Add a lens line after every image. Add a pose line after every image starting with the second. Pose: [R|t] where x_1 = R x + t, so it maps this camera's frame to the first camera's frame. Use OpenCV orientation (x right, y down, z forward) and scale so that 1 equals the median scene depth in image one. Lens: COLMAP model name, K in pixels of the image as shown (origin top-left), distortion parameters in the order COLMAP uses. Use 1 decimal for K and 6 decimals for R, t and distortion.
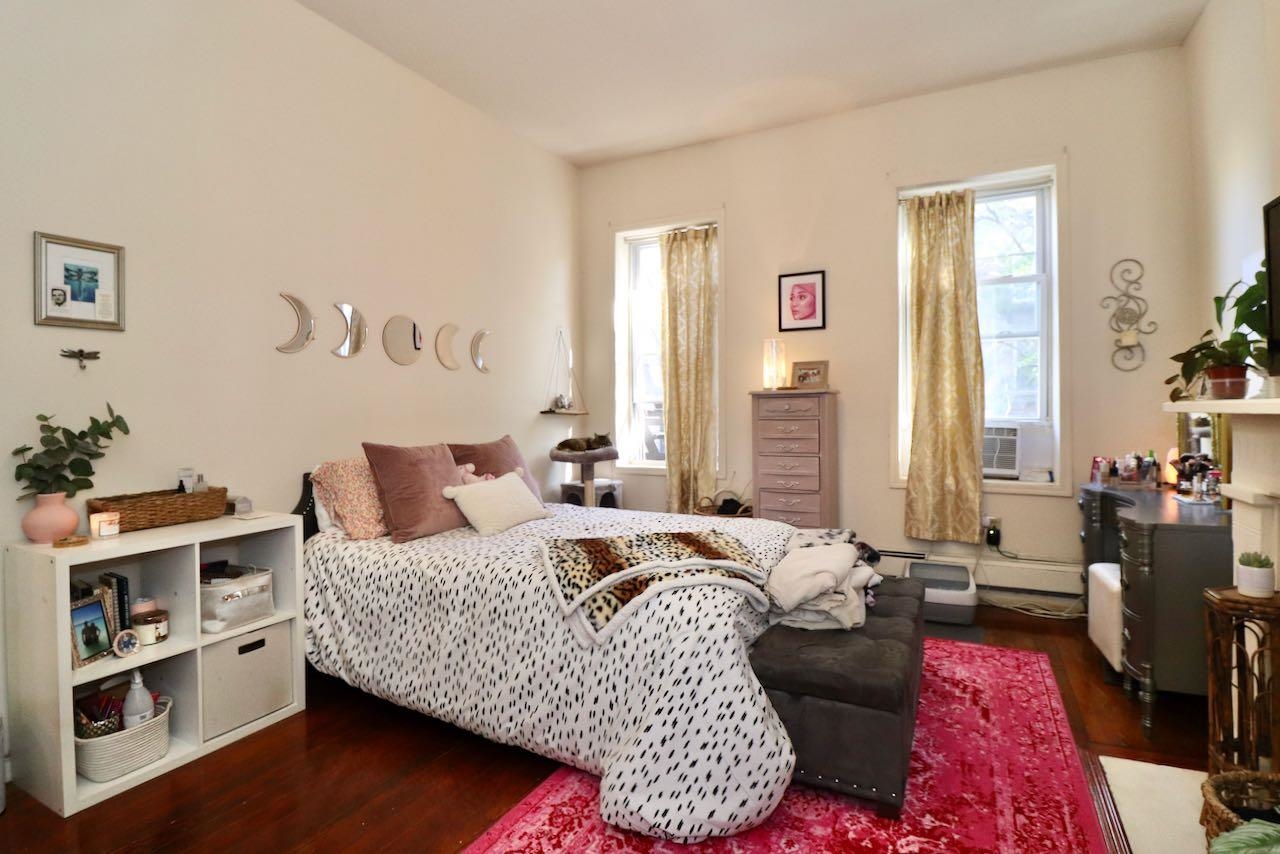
lens RADIAL K [[592.7, 0, 645.5], [0, 592.7, 424.8], [0, 0, 1]] dist [0.001429, -0.012804]
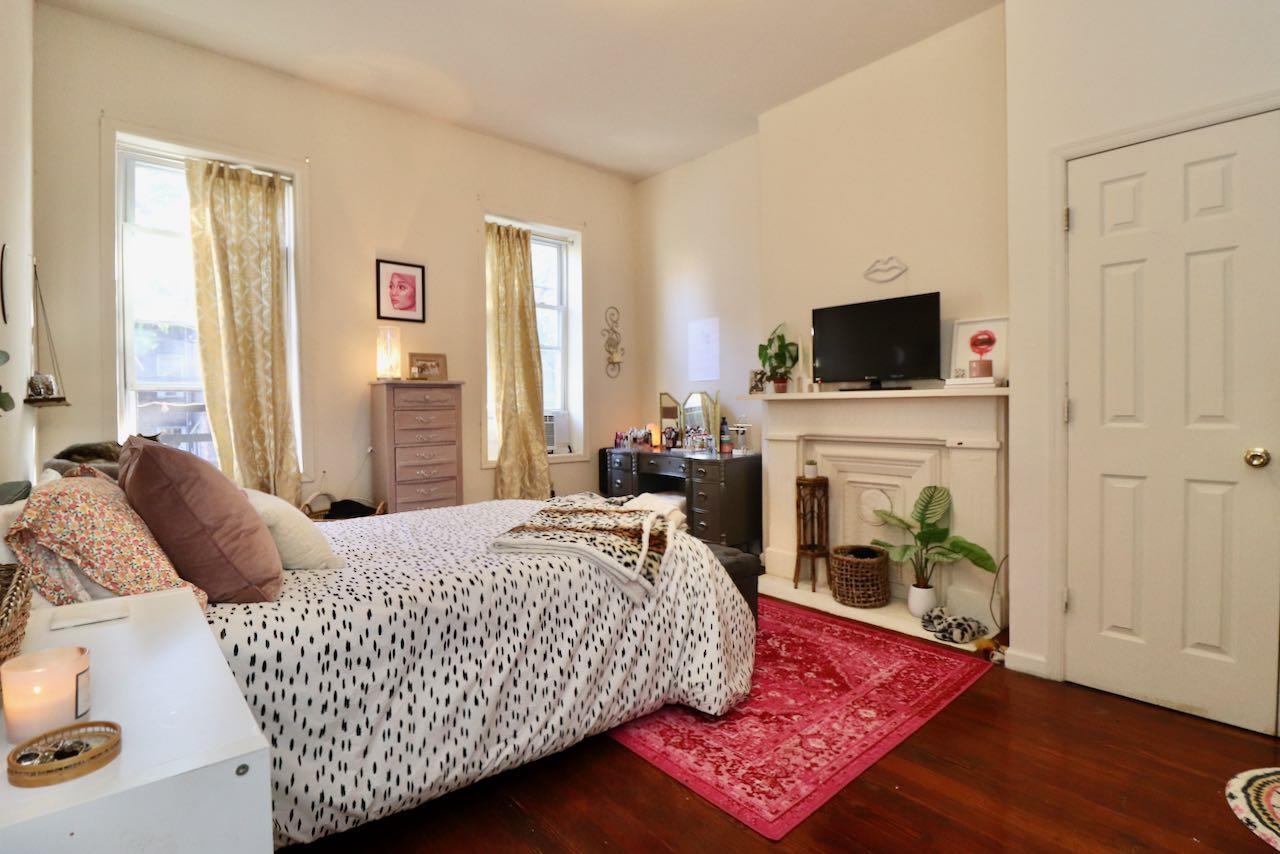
lens RADIAL K [[592.7, 0, 645.5], [0, 592.7, 424.8], [0, 0, 1]] dist [0.001429, -0.012804]
pose [[0.394019, -0.024663, 0.918771, -0.528857], [0.027771, 0.999503, 0.014920, 0.011021], [-0.918683, 0.019637, 0.394508, 0.262118]]
